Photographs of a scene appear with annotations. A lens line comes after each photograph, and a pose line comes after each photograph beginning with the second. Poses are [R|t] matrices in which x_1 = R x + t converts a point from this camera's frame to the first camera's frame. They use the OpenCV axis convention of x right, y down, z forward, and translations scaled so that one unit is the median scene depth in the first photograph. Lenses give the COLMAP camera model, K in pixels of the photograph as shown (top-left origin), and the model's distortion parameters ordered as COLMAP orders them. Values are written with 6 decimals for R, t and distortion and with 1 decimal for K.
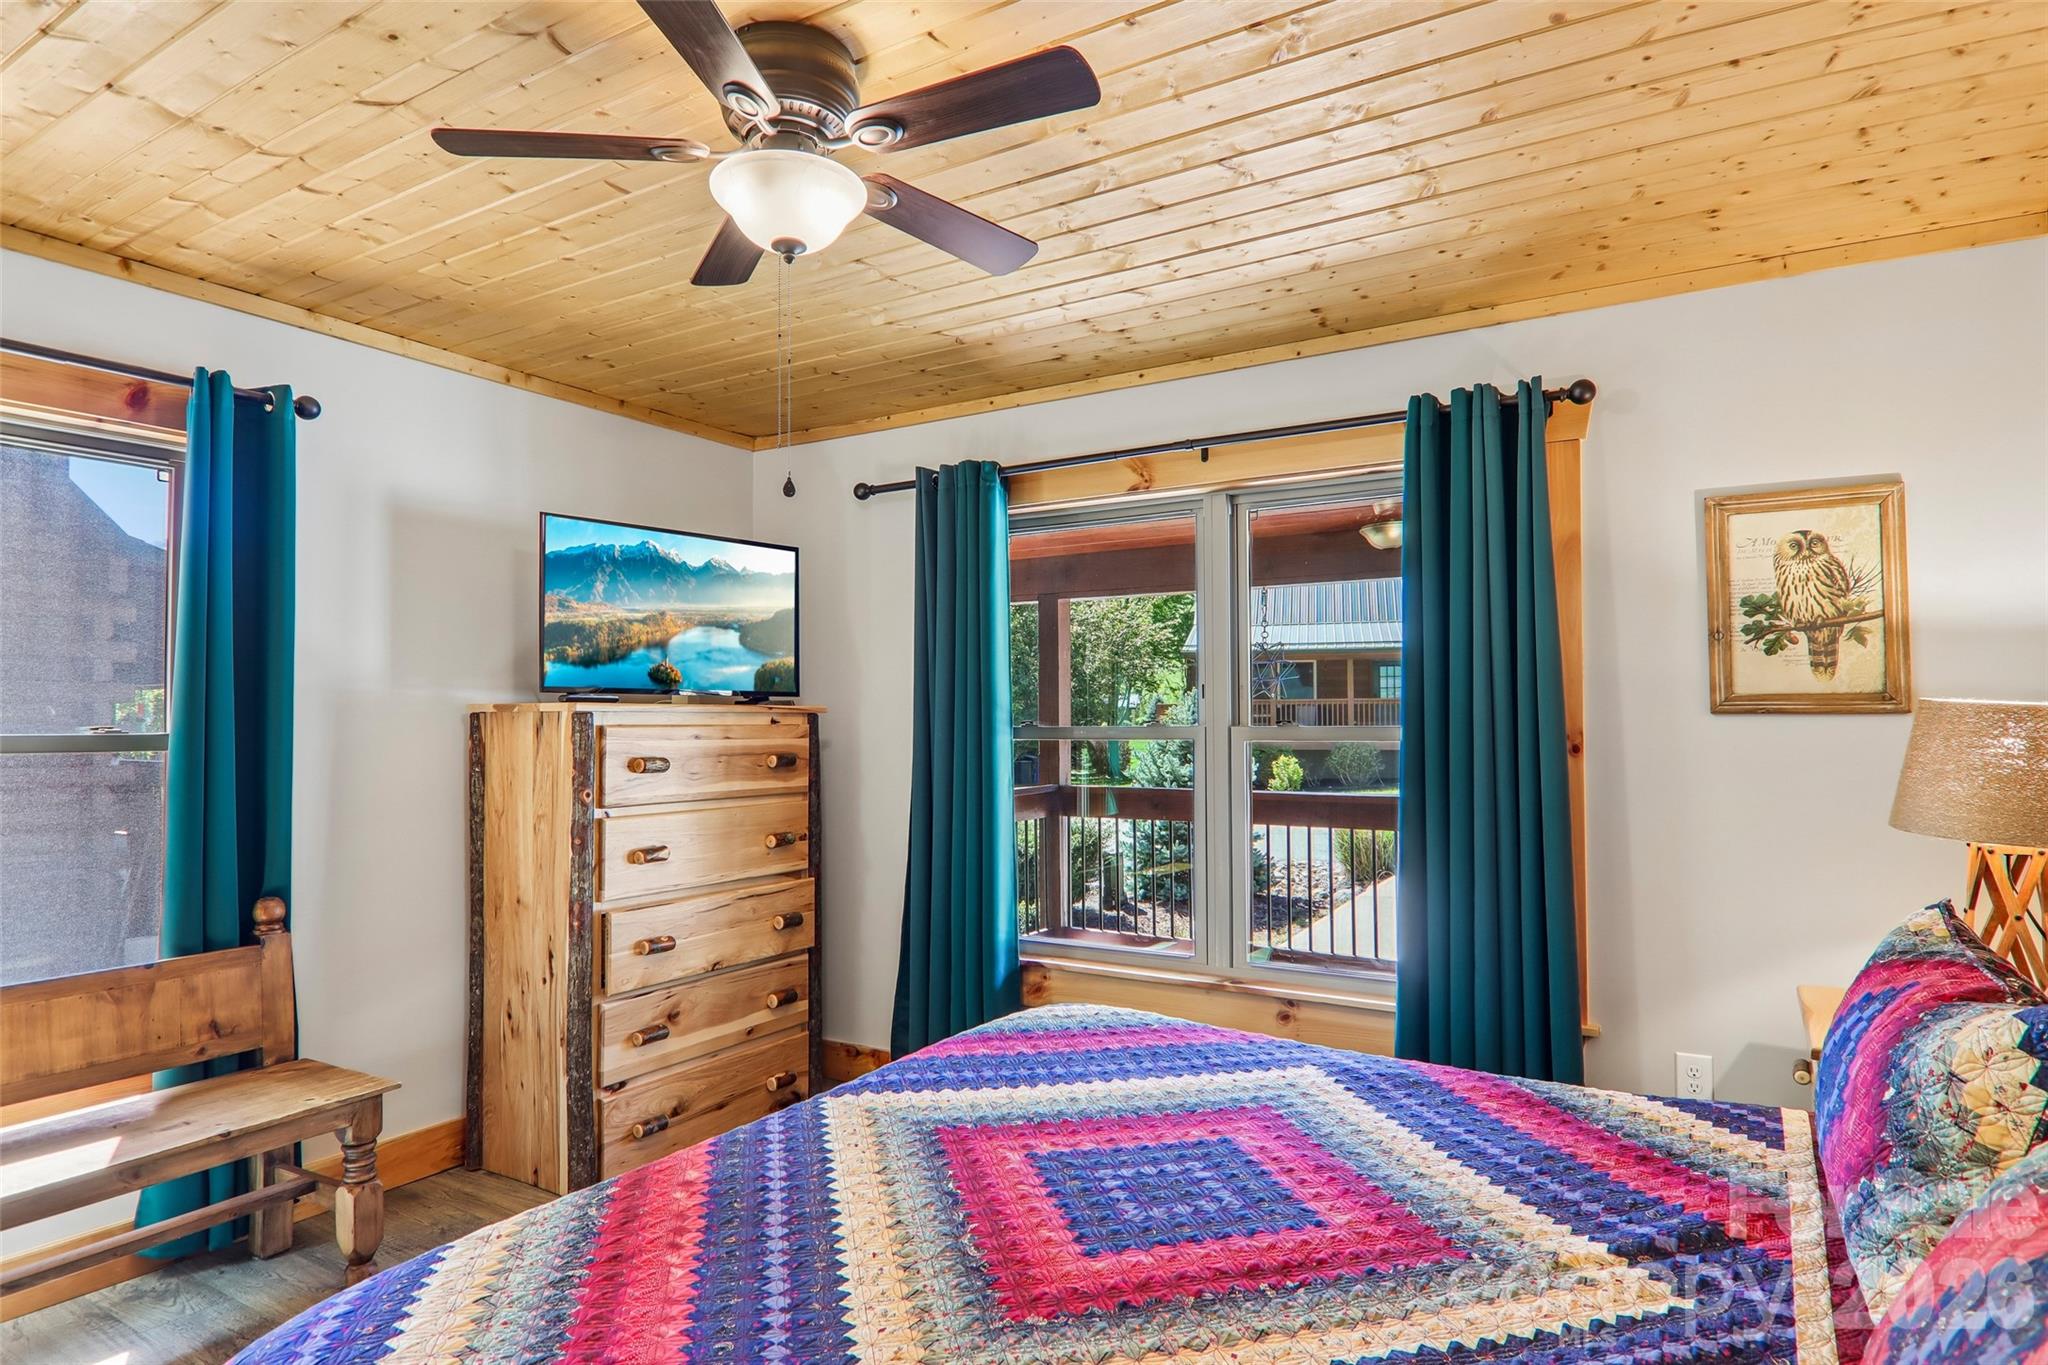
lens RADIAL K [[1146.8, 0, 1024.5], [0, 1146.8, 698.4], [0, 0, 1]] dist [0.006145, -0.020777]
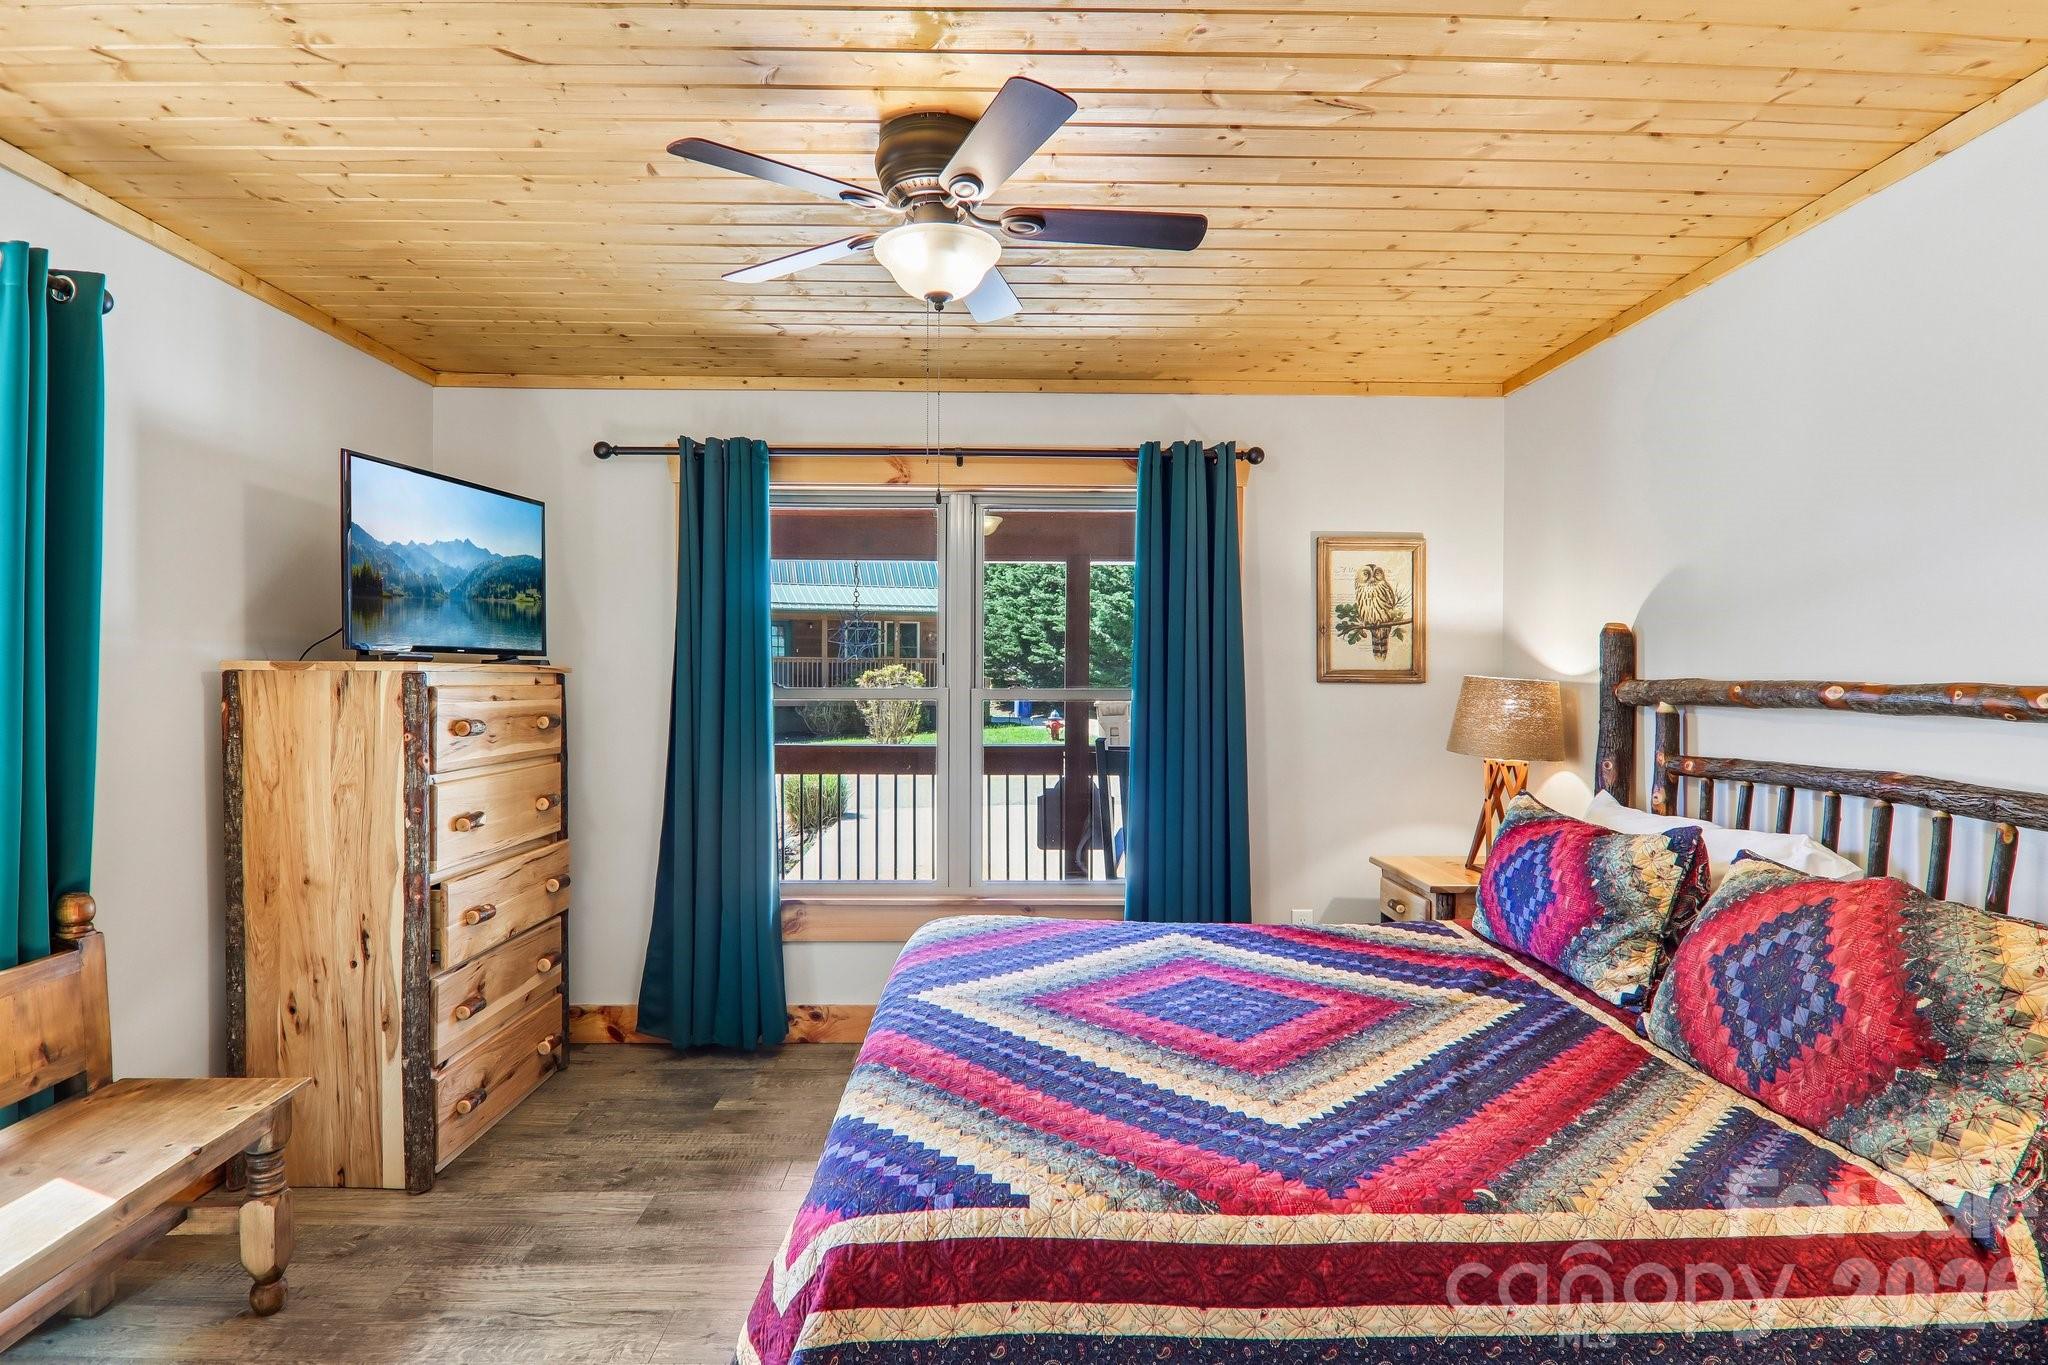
lens RADIAL K [[1146.8, 0, 1024.5], [0, 1146.8, 698.4], [0, 0, 1]] dist [0.006145, -0.020777]
pose [[0.844902, -0.001520, 0.534920, -0.524016], [-0.018963, 0.999282, 0.032792, -0.007474], [-0.534585, -0.037850, 0.844266, -0.060510]]
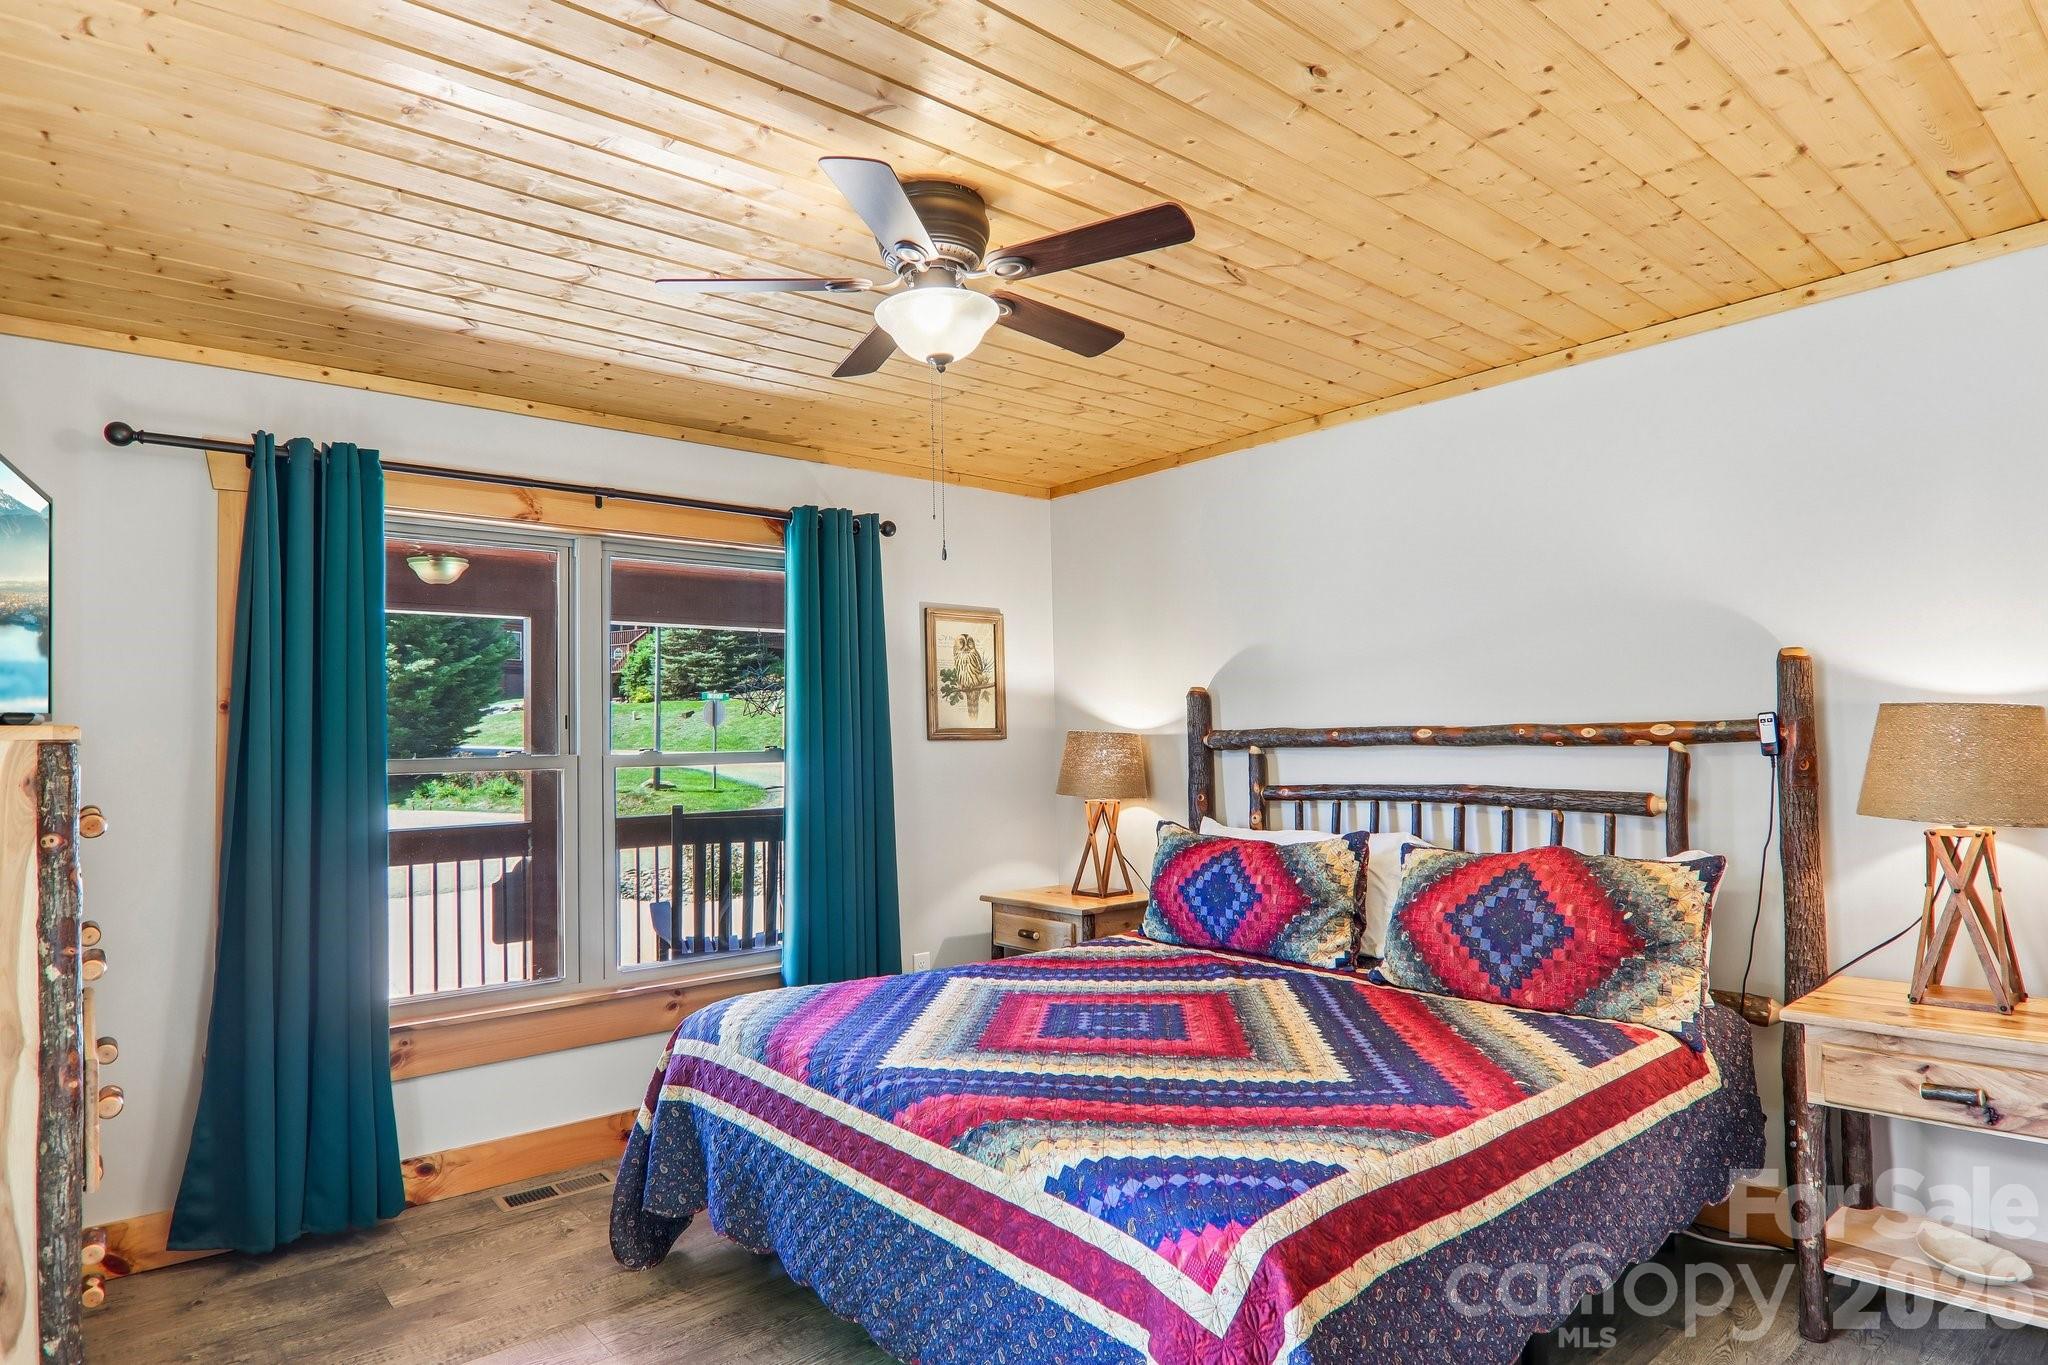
lens RADIAL K [[1146.8, 0, 1024.5], [0, 1146.8, 698.4], [0, 0, 1]] dist [0.006145, -0.020777]
pose [[0.317386, 0.033161, 0.947716, -0.901208], [-0.000955, 0.999399, -0.034650, 0.010516], [-0.948296, 0.010093, 0.317227, 0.352720]]
